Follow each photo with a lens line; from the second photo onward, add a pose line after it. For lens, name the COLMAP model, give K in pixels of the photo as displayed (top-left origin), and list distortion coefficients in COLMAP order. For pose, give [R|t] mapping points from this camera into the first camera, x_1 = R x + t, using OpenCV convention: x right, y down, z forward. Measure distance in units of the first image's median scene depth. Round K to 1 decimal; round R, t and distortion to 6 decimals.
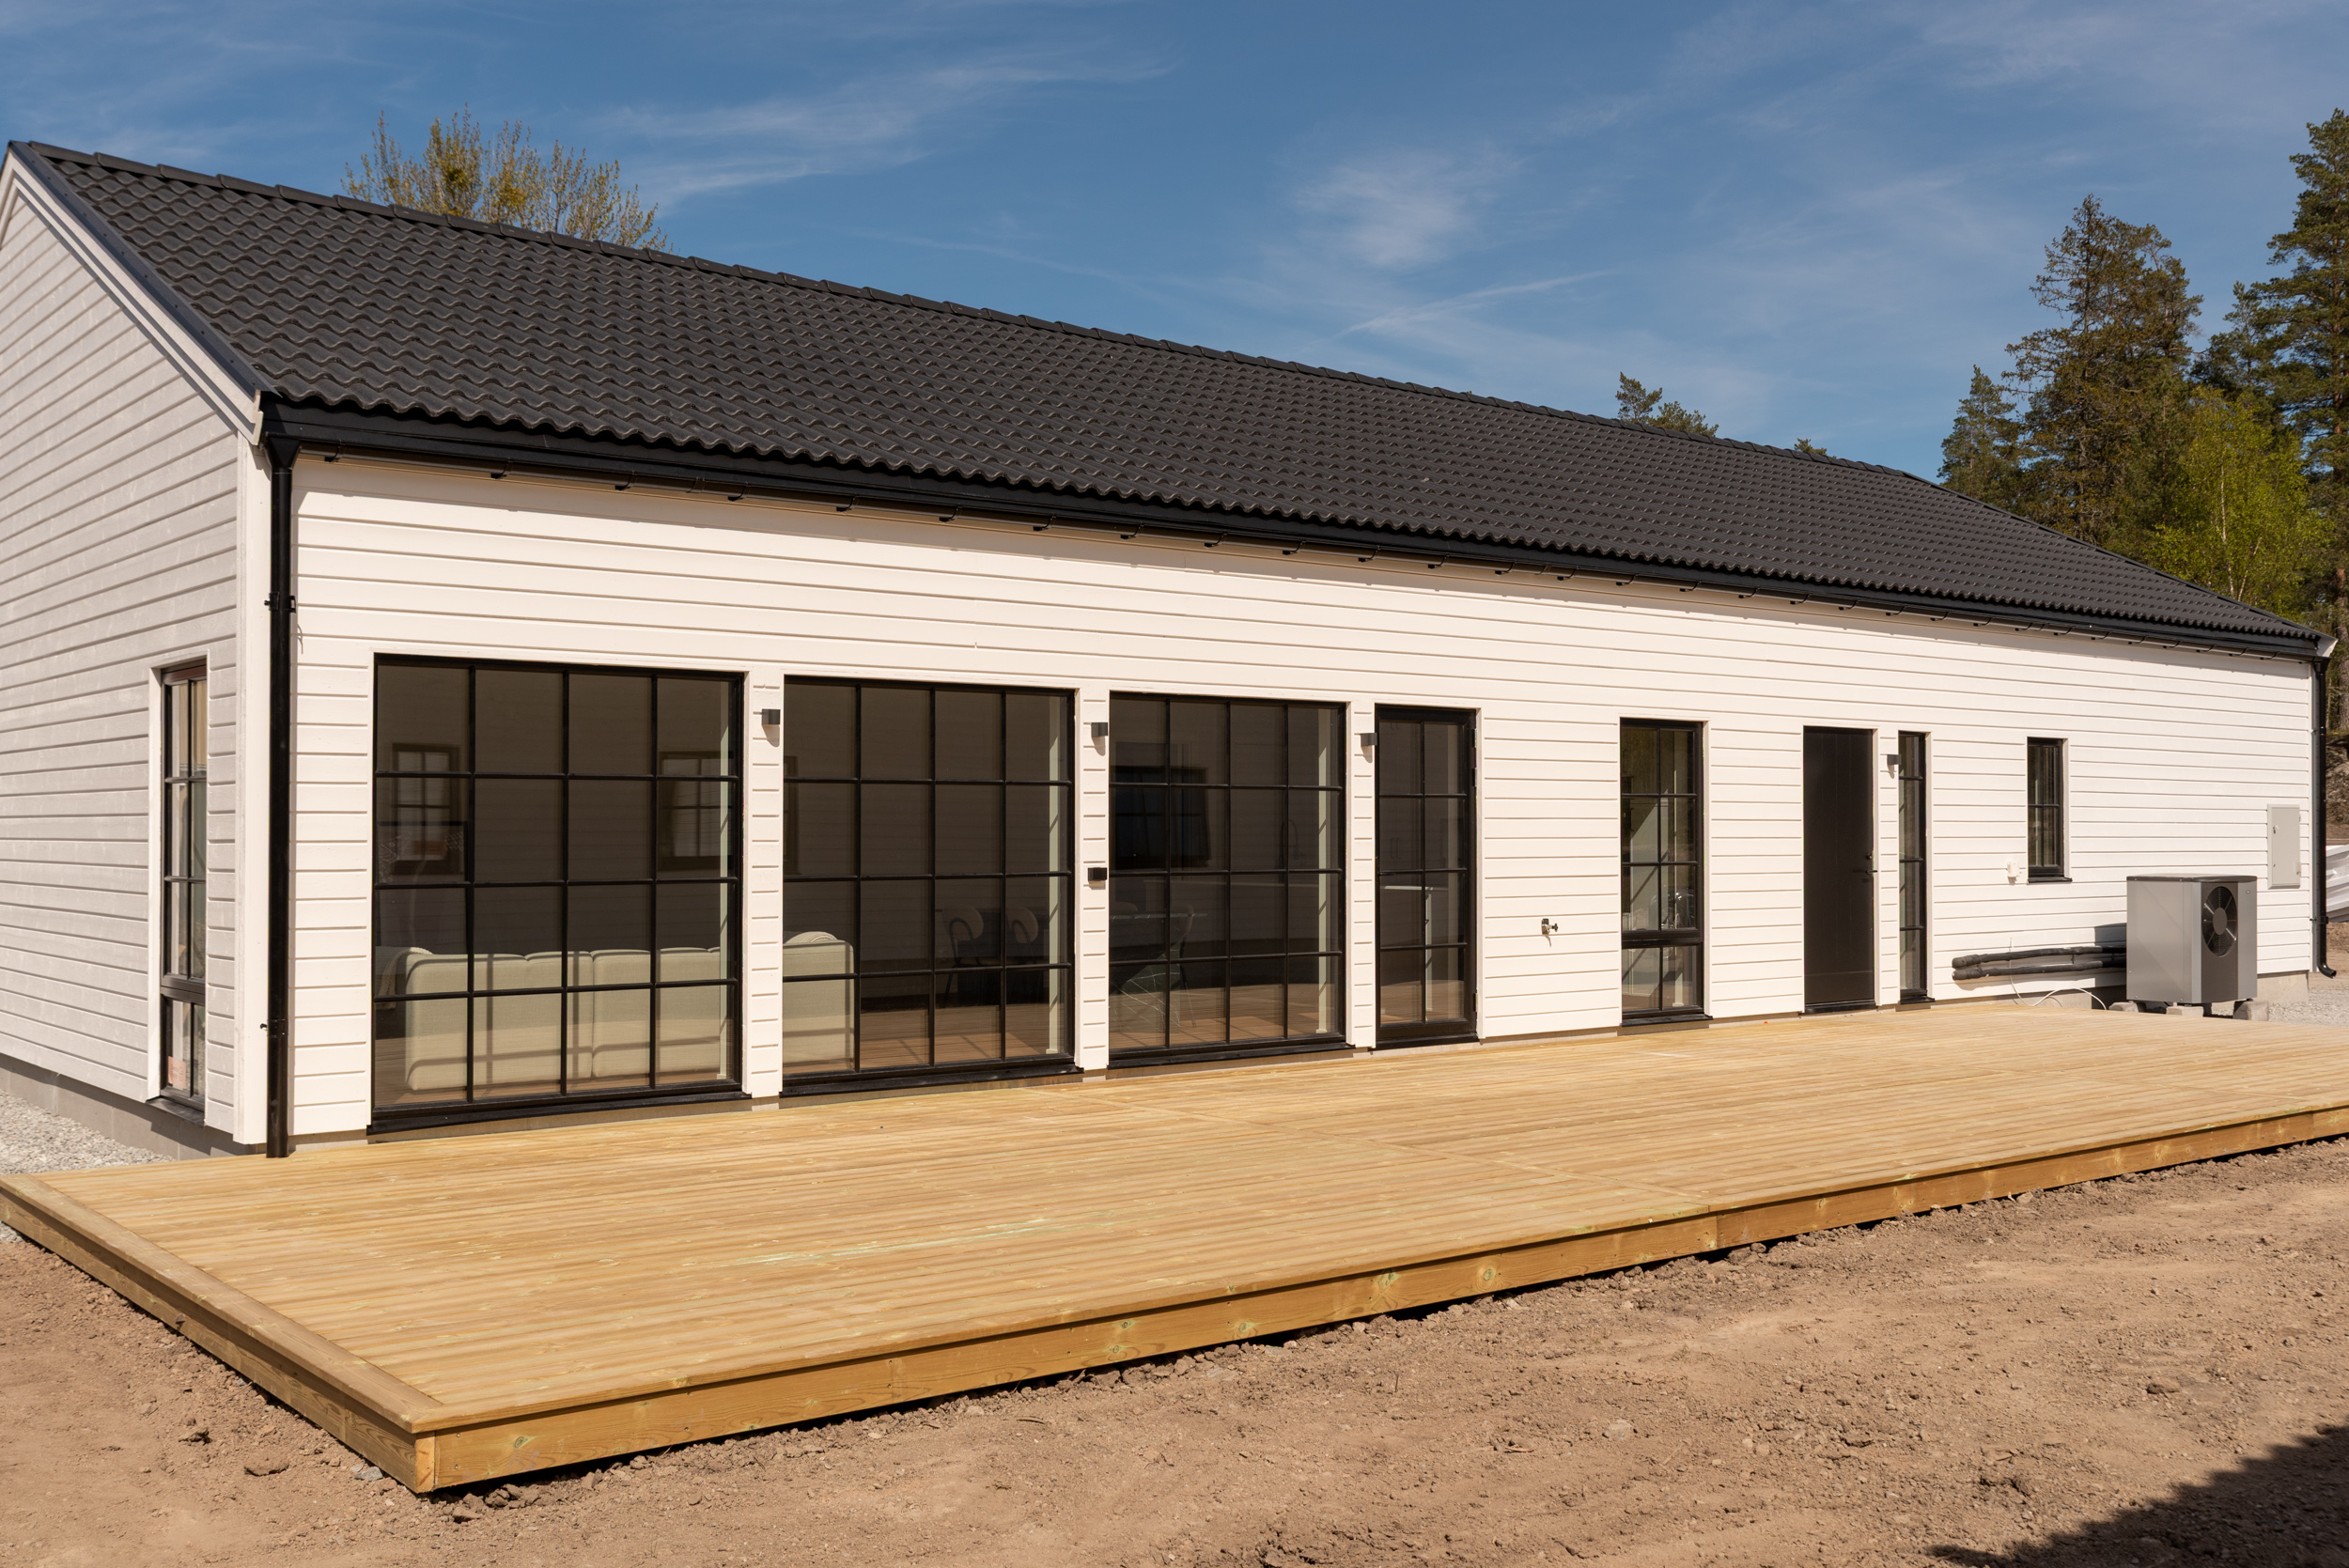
lens RADIAL K [[2210.7, 0, 1174.5], [0, 2210.7, 784.0], [0, 0, 1]] dist [-0.002360, 0.003730]
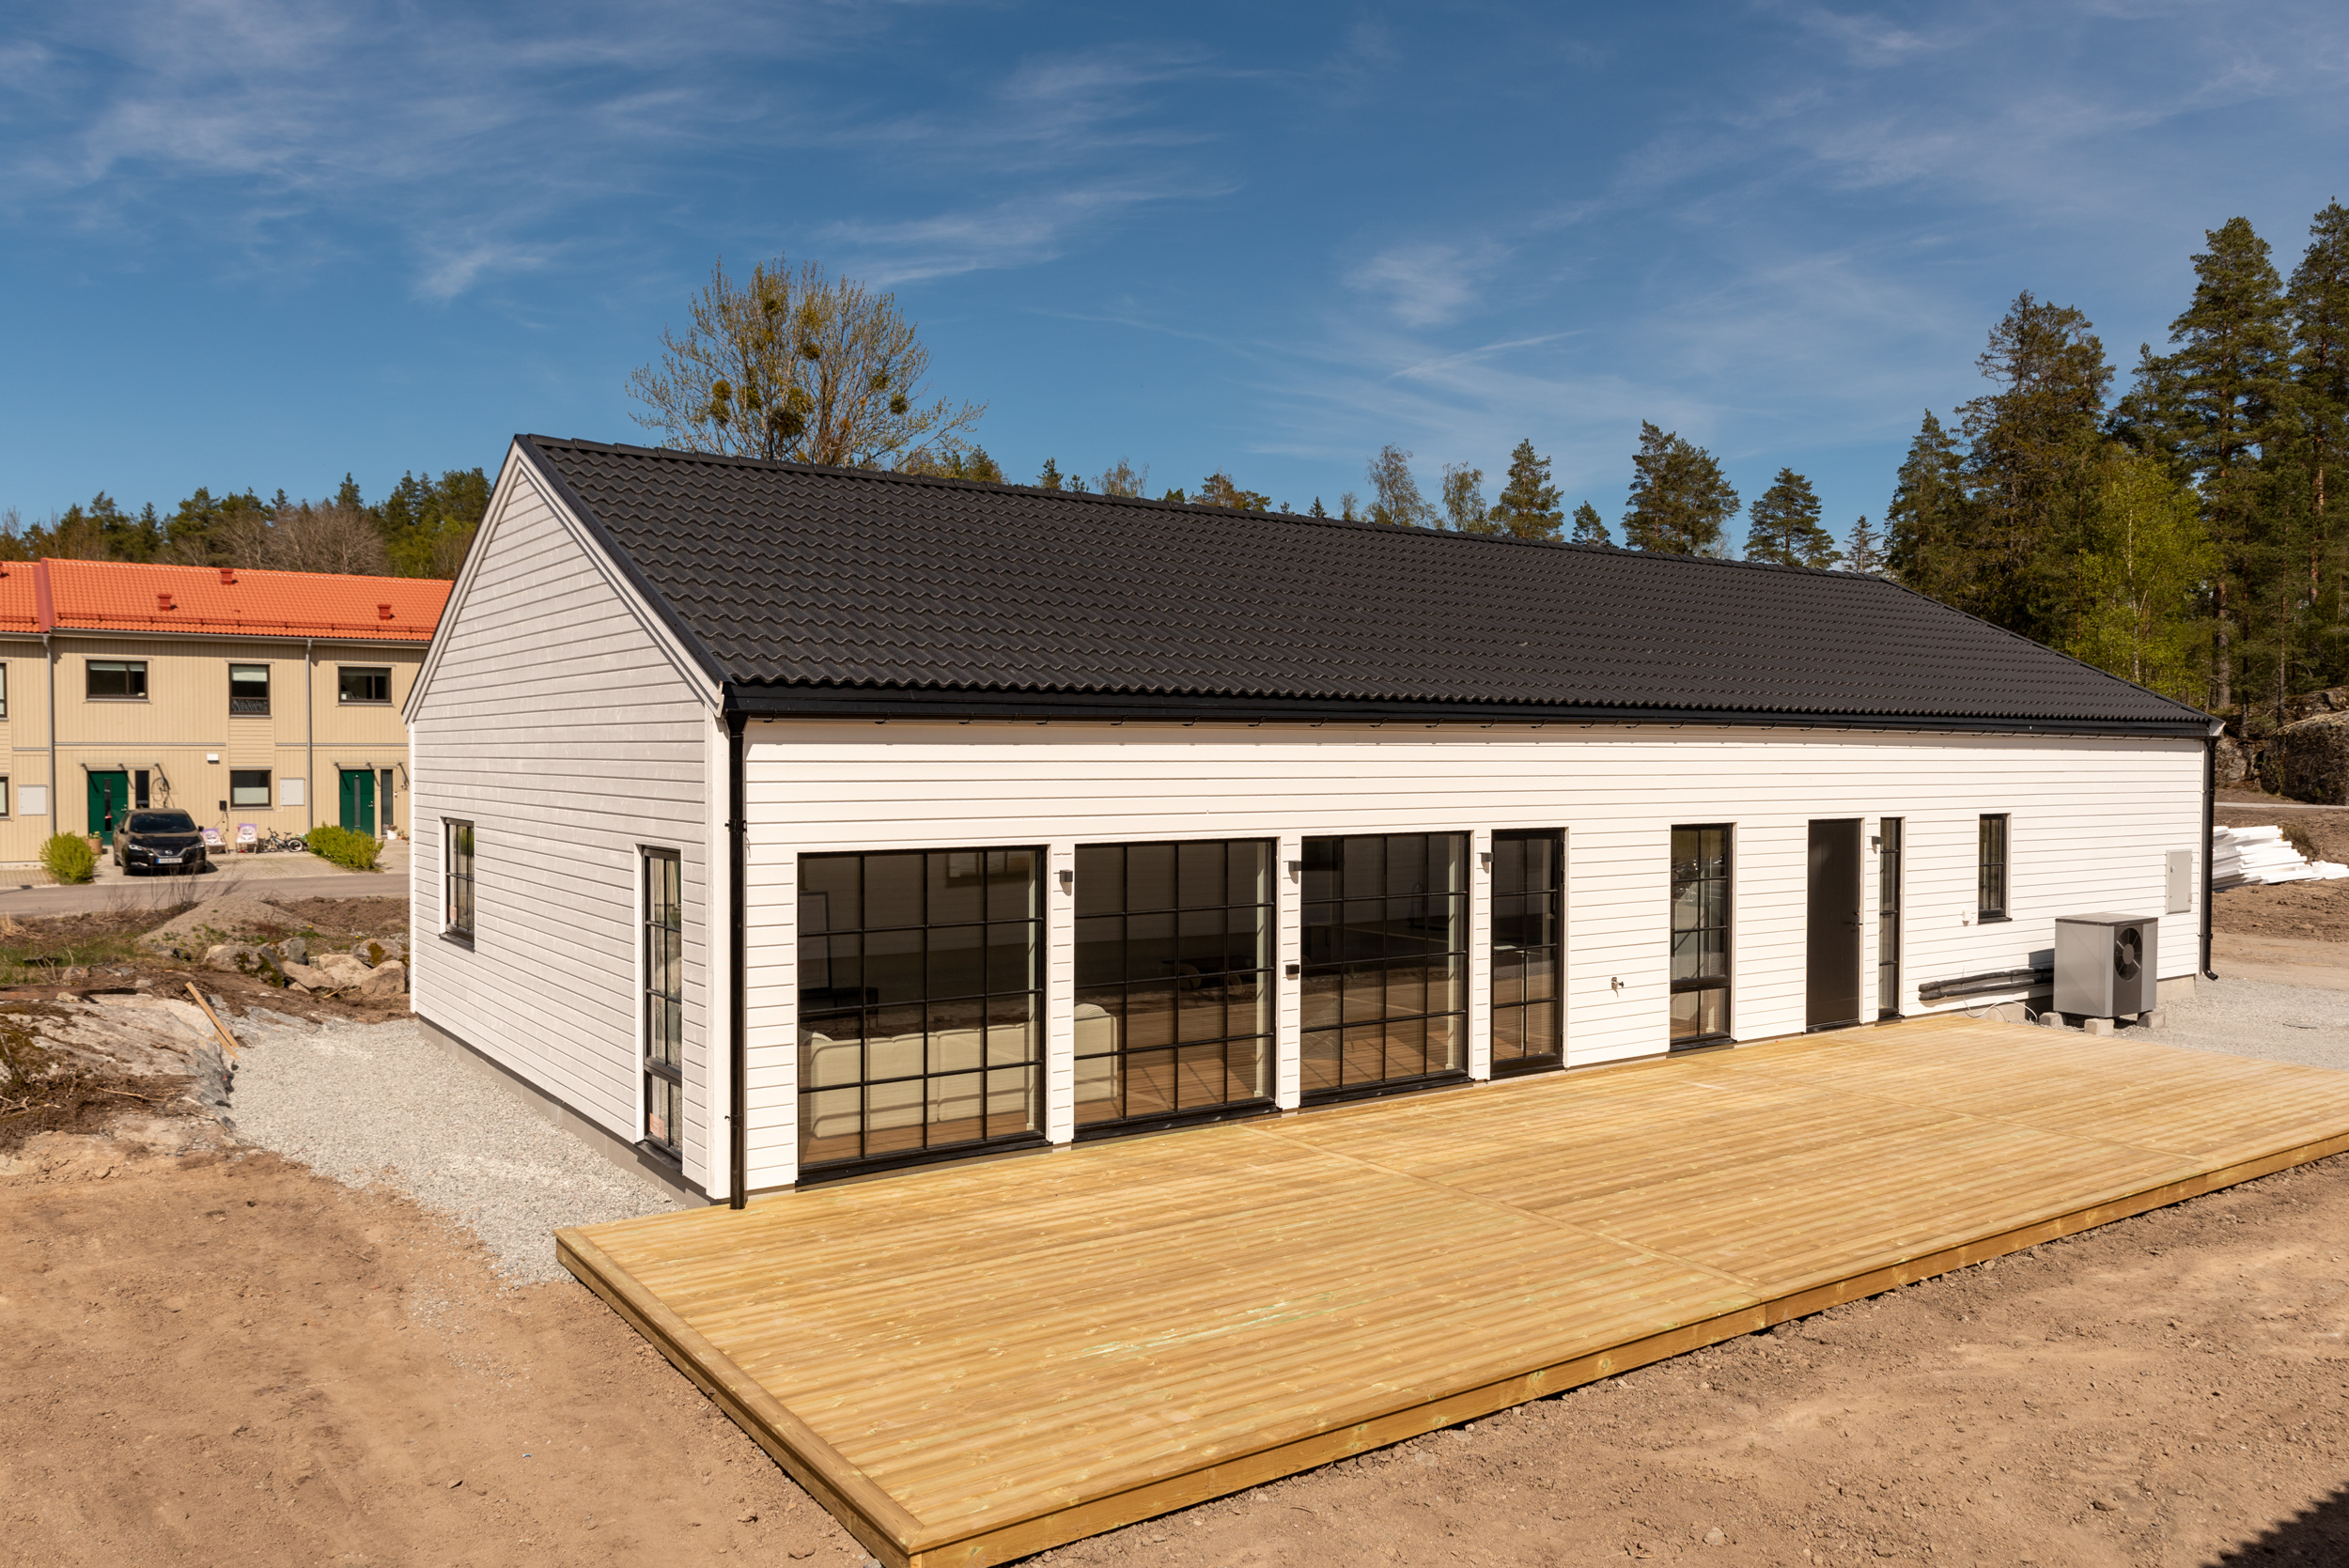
lens RADIAL K [[1675.7, 0, 1174.5], [0, 1675.7, 784.0], [0, 0, 1]] dist [0.012698, -0.007058]
pose [[0.997711, 0.002973, -0.067554, -0.042777], [-0.000023, 0.999048, 0.043624, -0.135962], [0.067619, -0.043523, 0.996761, -0.051570]]
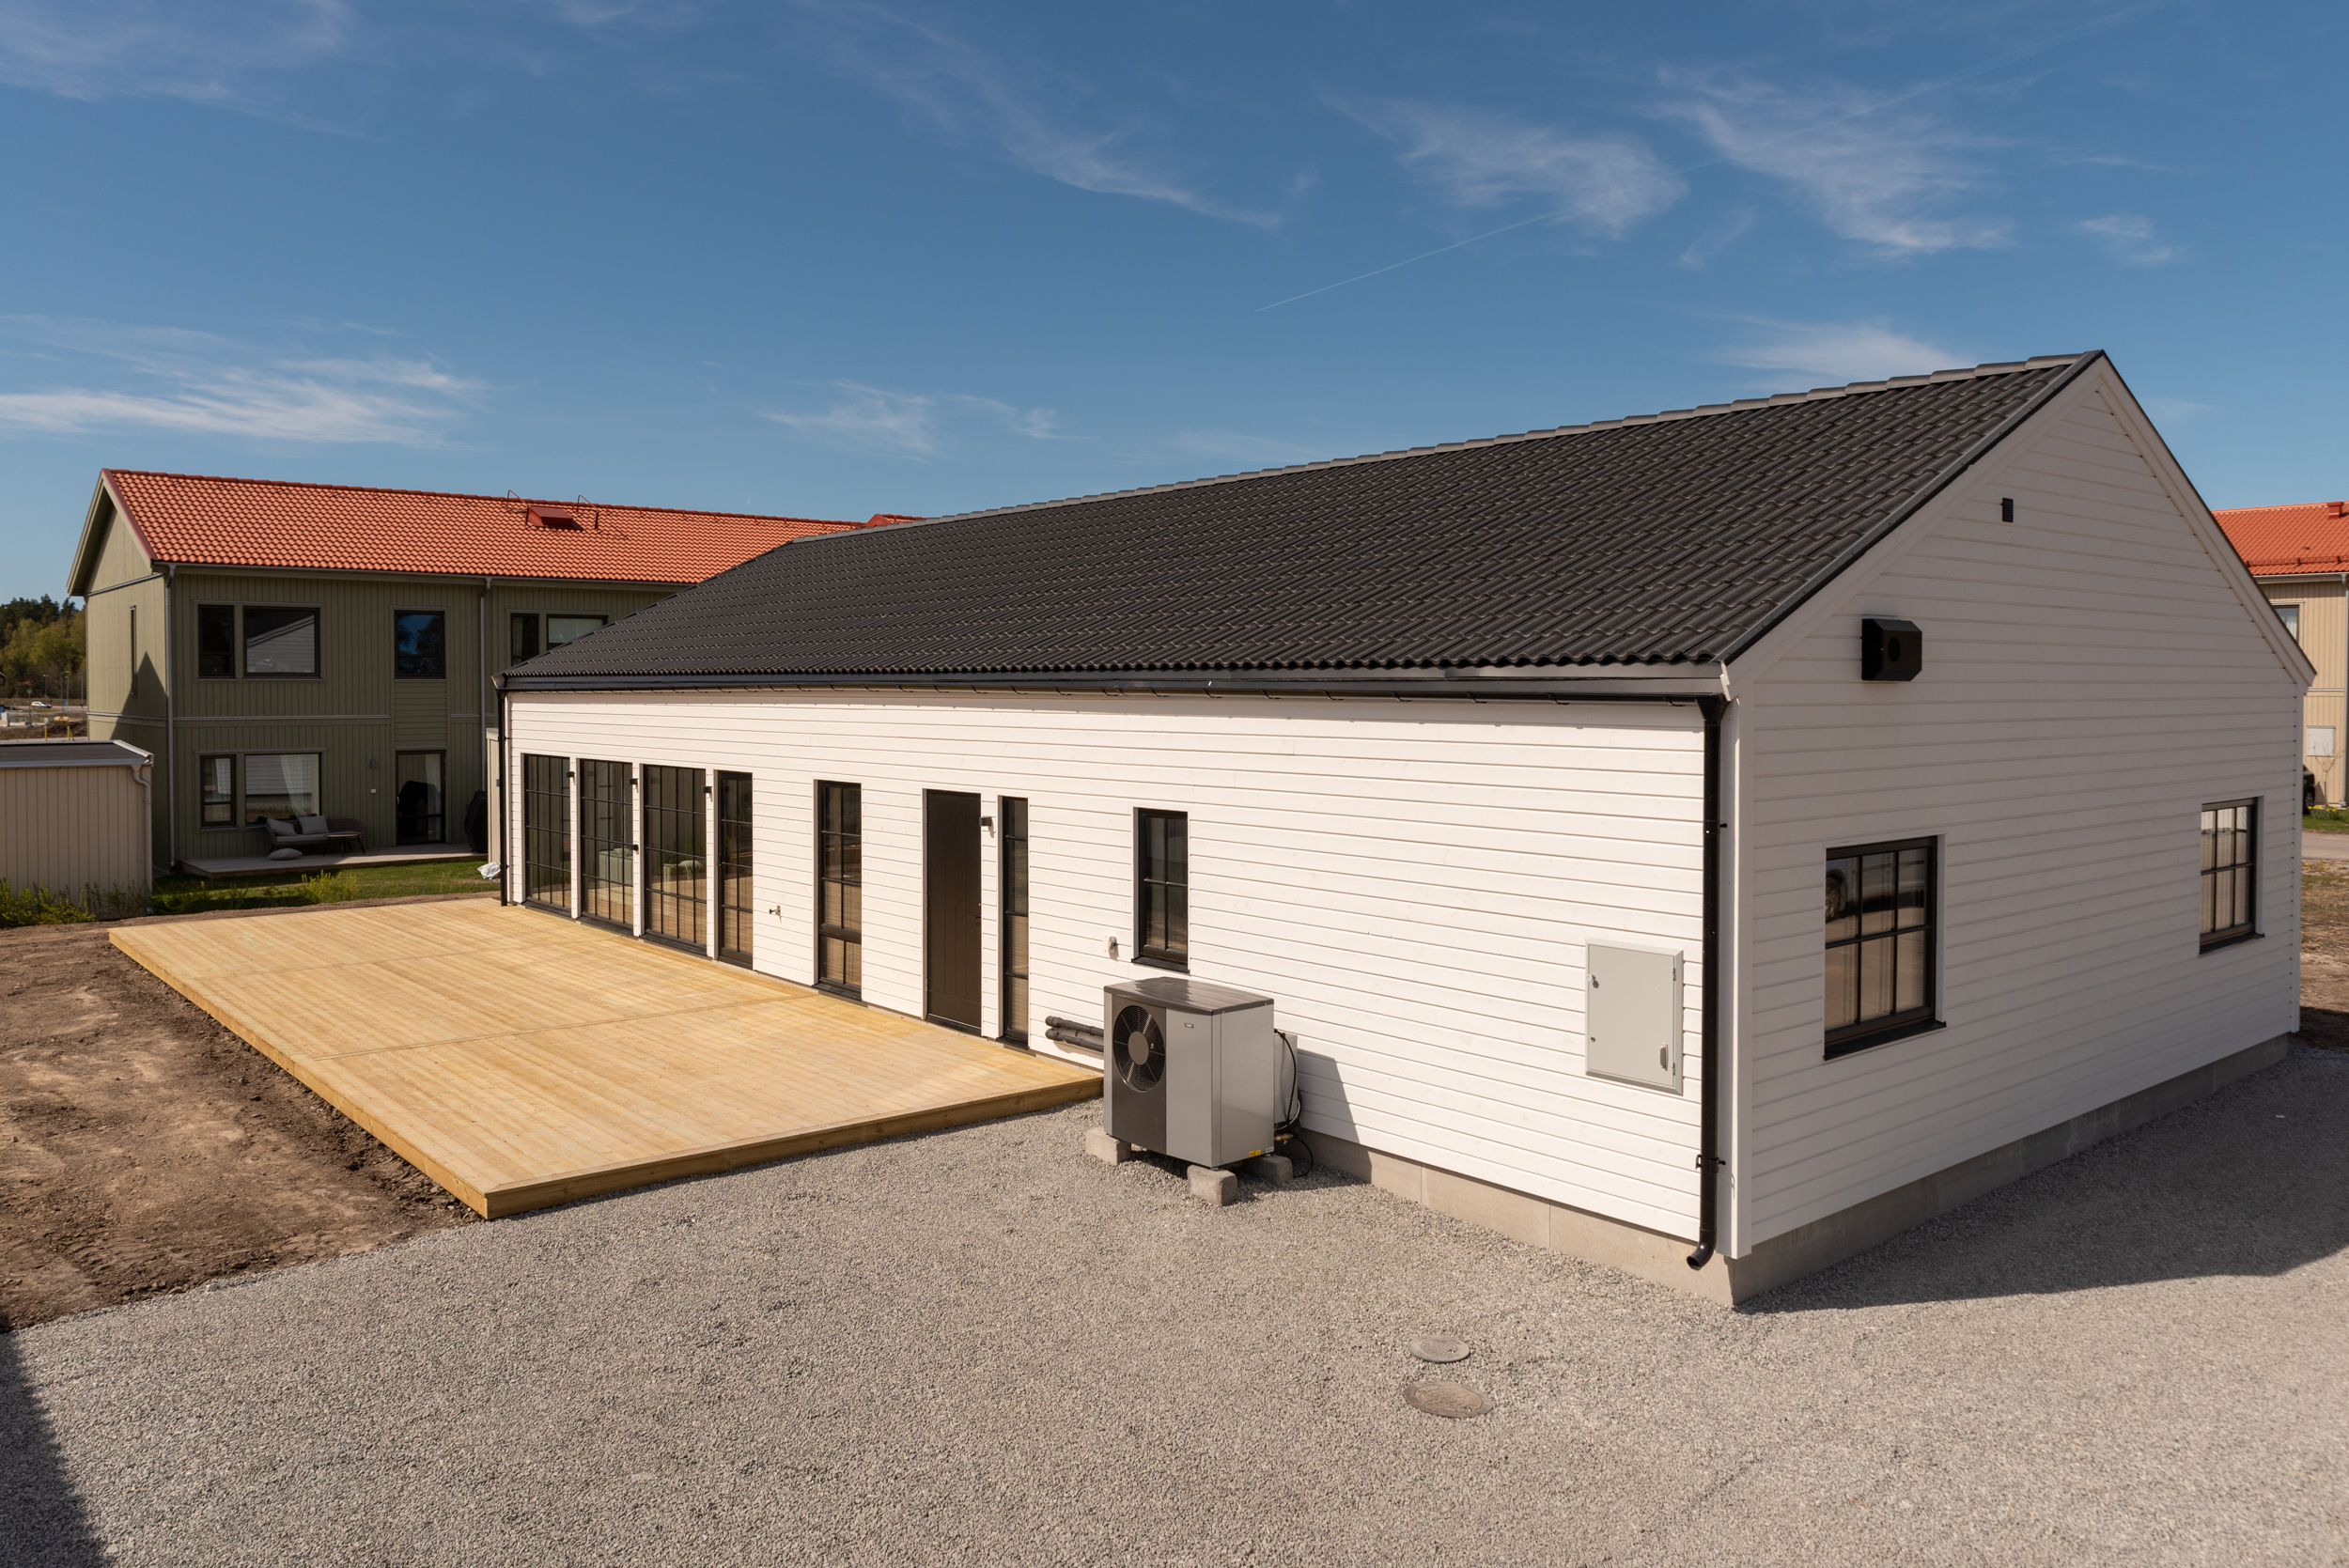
lens RADIAL K [[1675.7, 0, 1174.5], [0, 1675.7, 784.0], [0, 0, 1]] dist [0.012698, -0.007058]
pose [[0.032690, 0.049489, -0.998240, 1.775956], [0.011526, 0.998688, 0.049888, -0.108202], [0.999399, -0.013136, 0.032077, 1.621581]]
